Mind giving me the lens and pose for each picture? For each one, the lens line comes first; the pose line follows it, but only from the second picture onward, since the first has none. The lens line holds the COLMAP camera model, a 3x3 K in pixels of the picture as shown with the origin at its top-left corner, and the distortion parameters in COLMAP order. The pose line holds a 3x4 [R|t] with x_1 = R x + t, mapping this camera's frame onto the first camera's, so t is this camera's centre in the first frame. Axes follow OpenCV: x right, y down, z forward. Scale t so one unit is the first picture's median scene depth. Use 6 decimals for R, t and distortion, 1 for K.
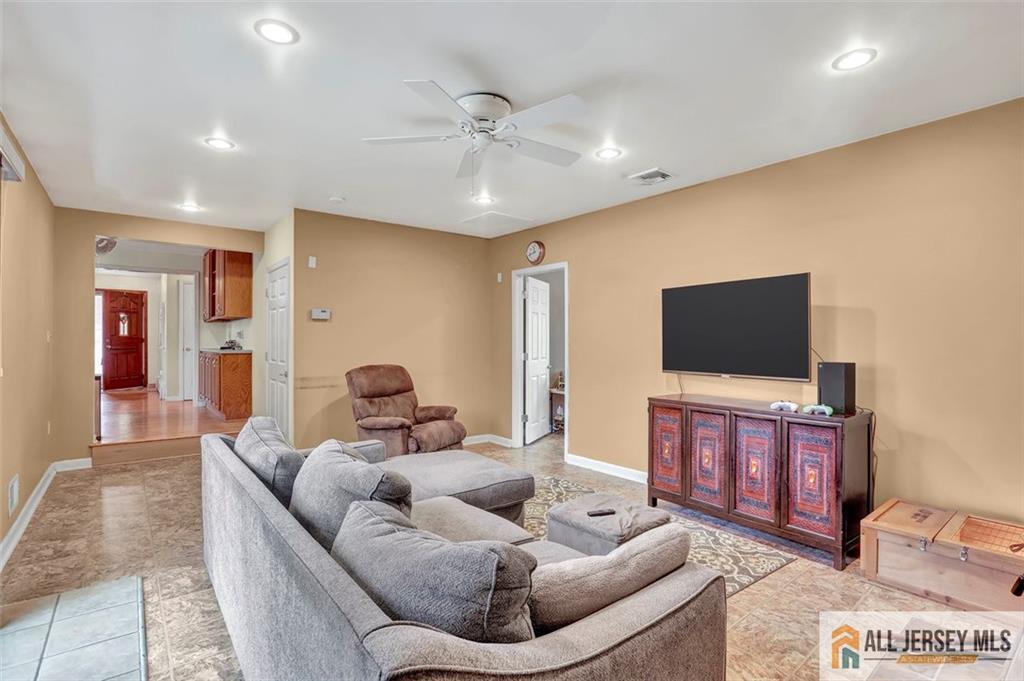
lens RADIAL K [[500.0, 0, 516.0], [0, 500.0, 345.5], [0, 0, 1]] dist [-0.029734, 0.000754]
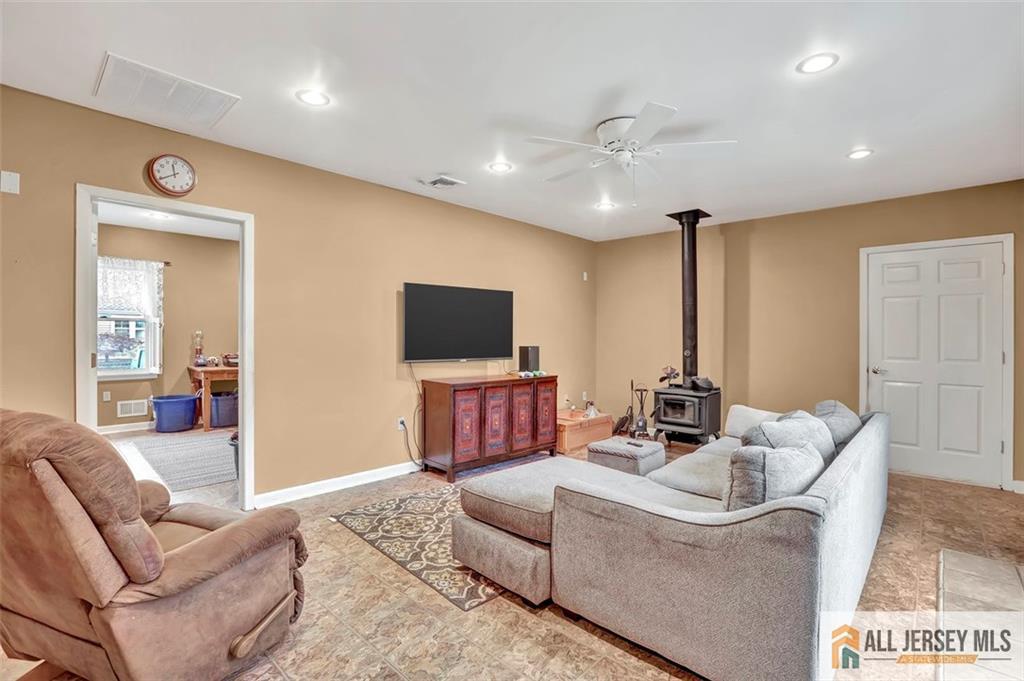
lens RADIAL K [[468.8, 0, 516.1], [0, 468.8, 333.0], [0, 0, 1]] dist [-0.024156, 0.000721]
pose [[-0.137375, -0.001856, 0.990517, -0.838822], [-0.005287, 0.999985, 0.001141, -0.012383], [-0.990505, -0.005081, -0.137383, 1.072807]]
